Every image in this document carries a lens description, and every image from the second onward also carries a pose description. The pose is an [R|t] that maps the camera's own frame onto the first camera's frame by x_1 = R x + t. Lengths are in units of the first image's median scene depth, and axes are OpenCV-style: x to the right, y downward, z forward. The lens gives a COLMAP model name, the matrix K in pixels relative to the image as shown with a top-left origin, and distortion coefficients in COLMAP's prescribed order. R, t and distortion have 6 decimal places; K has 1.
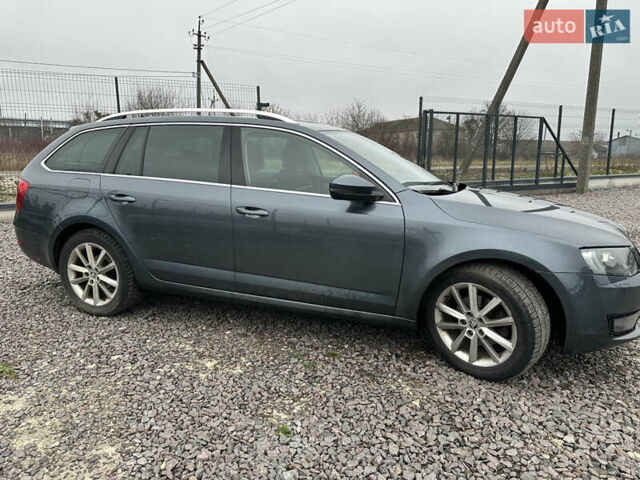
lens RADIAL K [[456.1, 0, 316.0], [0, 456.1, 239.0], [0, 0, 1]] dist [0.047670, -0.053257]
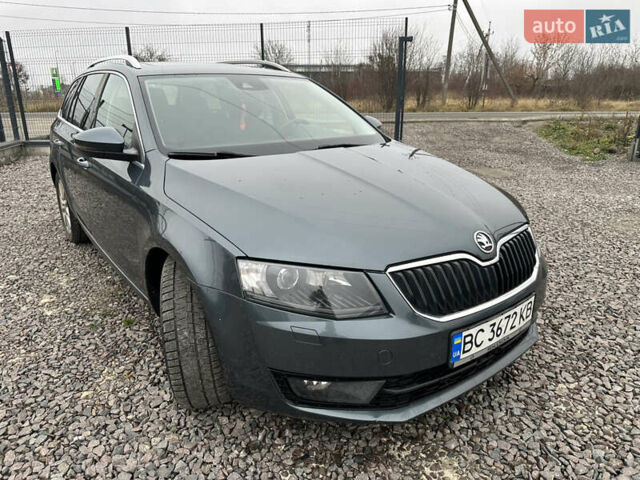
lens RADIAL K [[456.1, 0, 318.1], [0, 456.1, 238.3], [0, 0, 1]] dist [0.047670, -0.053257]
pose [[0.826579, 0.161369, -0.539191, 0.231777], [-0.095574, 0.984346, 0.148080, -0.026141], [0.554646, -0.070867, 0.829063, 0.120877]]
